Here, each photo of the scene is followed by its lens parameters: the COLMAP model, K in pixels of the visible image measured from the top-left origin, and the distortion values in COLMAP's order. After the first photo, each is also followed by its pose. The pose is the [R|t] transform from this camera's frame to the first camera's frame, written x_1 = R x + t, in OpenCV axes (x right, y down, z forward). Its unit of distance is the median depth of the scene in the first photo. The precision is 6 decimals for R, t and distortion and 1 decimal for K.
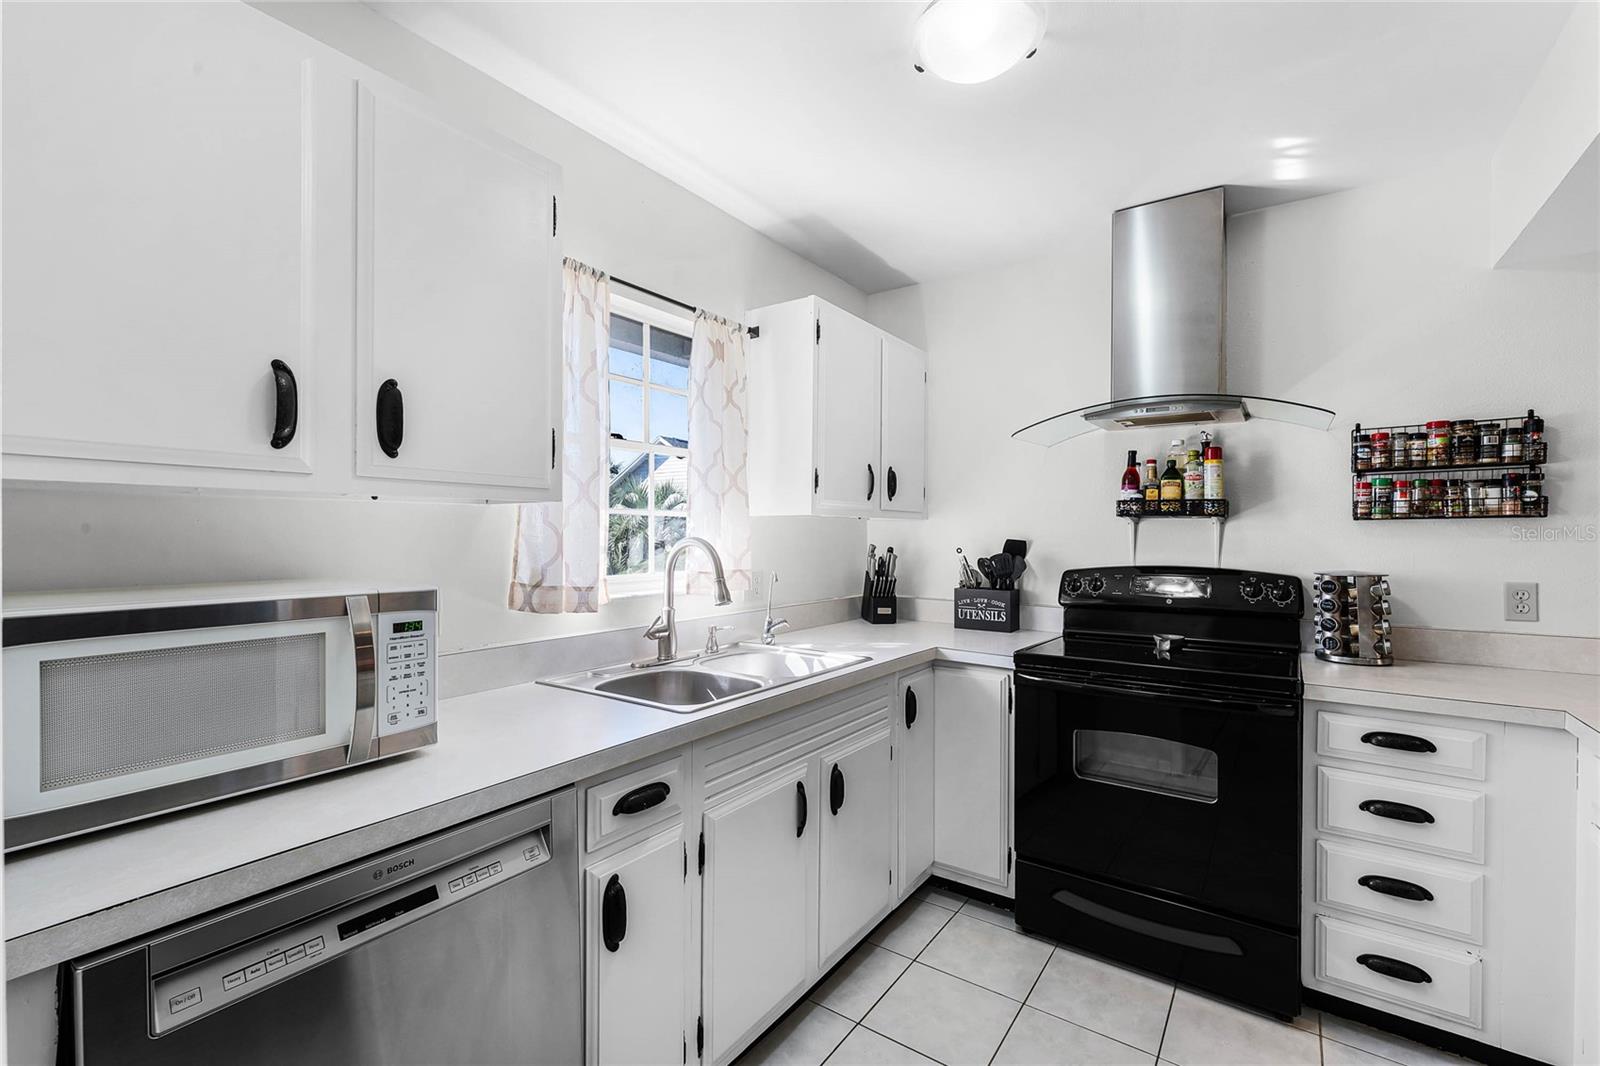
lens RADIAL K [[682.5, 0, 814.1], [0, 682.5, 536.0], [0, 0, 1]] dist [0.000257, -0.000917]
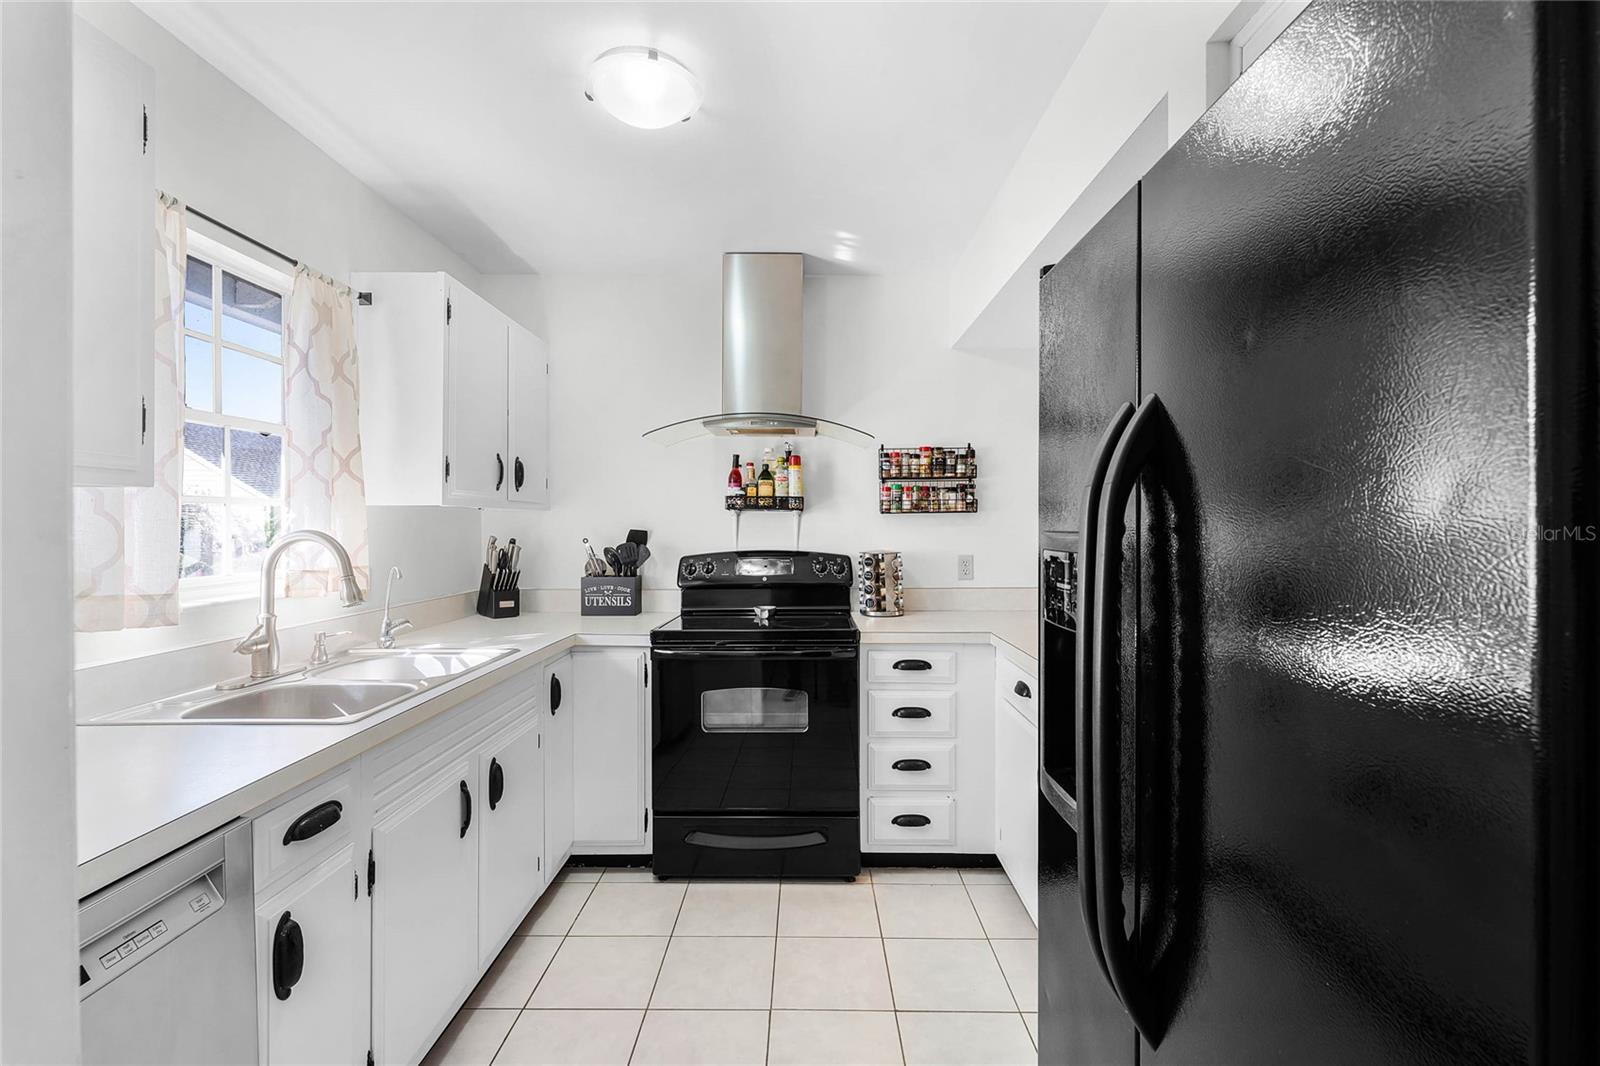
lens RADIAL K [[682.5, 0, 817.0], [0, 682.5, 522.4], [0, 0, 1]] dist [0.000257, -0.000917]
pose [[0.815760, -0.002389, 0.578385, -0.136826], [0.005633, 0.999977, -0.003814, -0.000941], [-0.578362, 0.006369, 0.815755, -0.069793]]
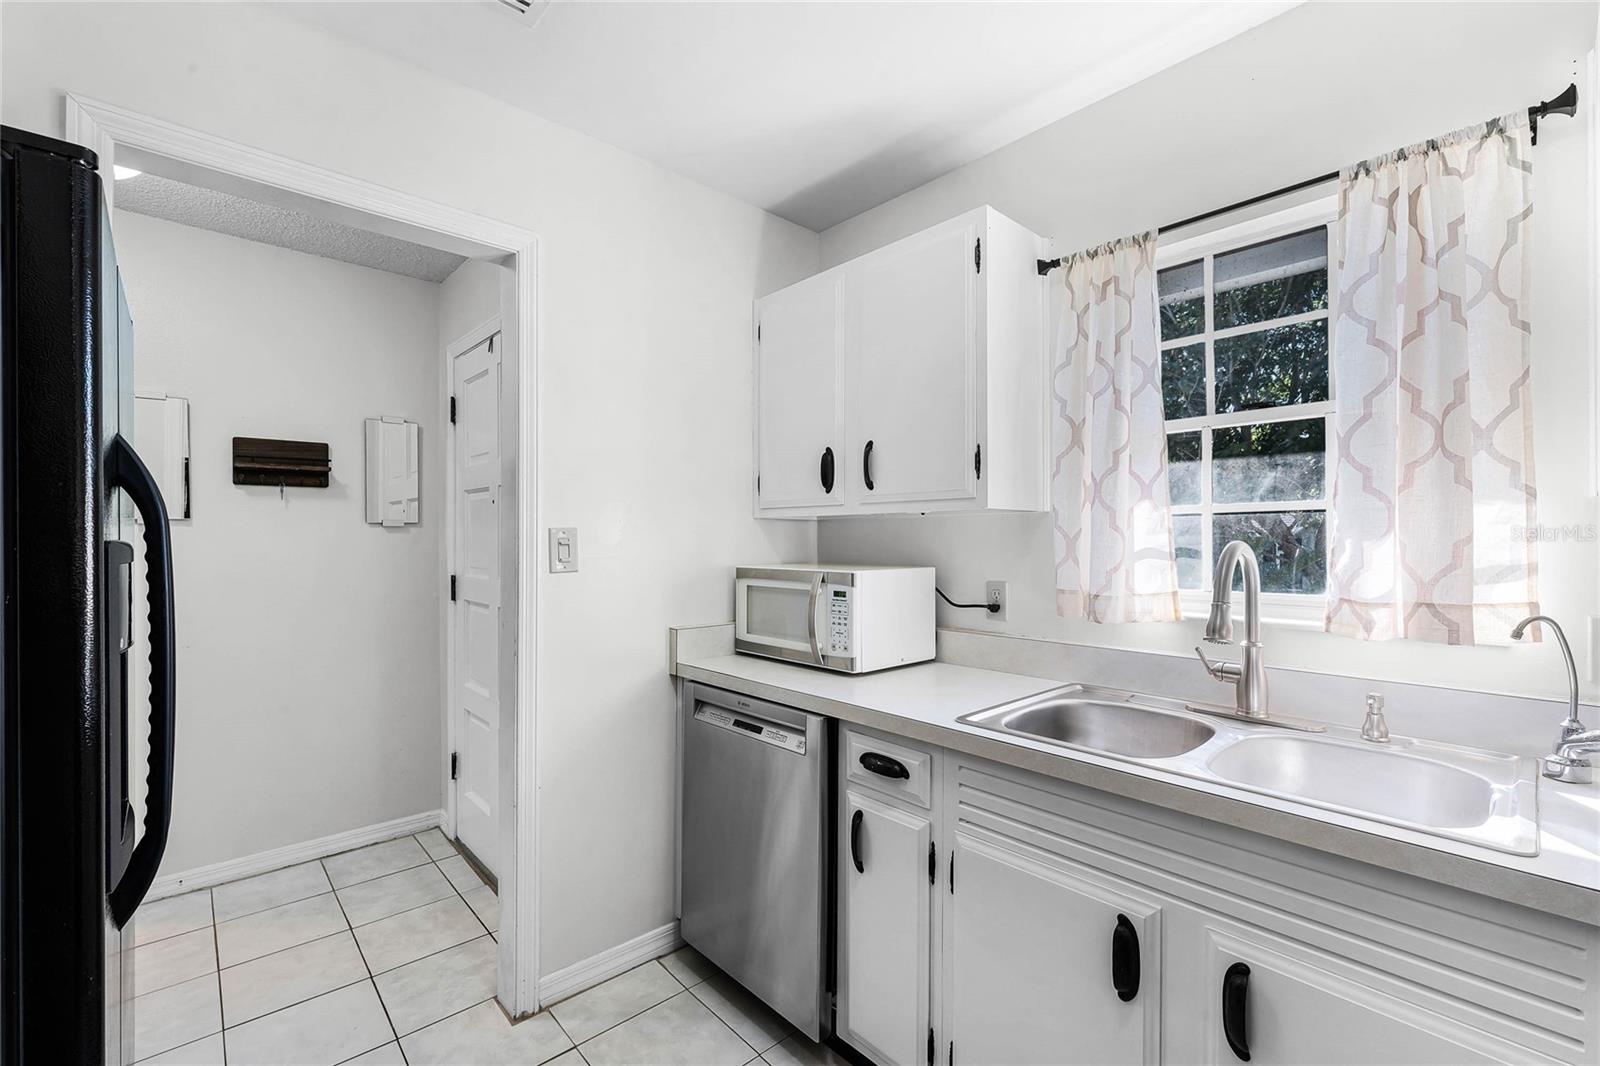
lens RADIAL K [[682.5, 0, 798.2], [0, 682.5, 545.0], [0, 0, 1]] dist [0.000257, -0.000917]
pose [[-0.227067, -0.002549, -0.973876, 0.533222], [-0.007138, 0.999974, -0.000953, 0.008935], [0.973853, 0.006735, -0.227080, 0.660522]]
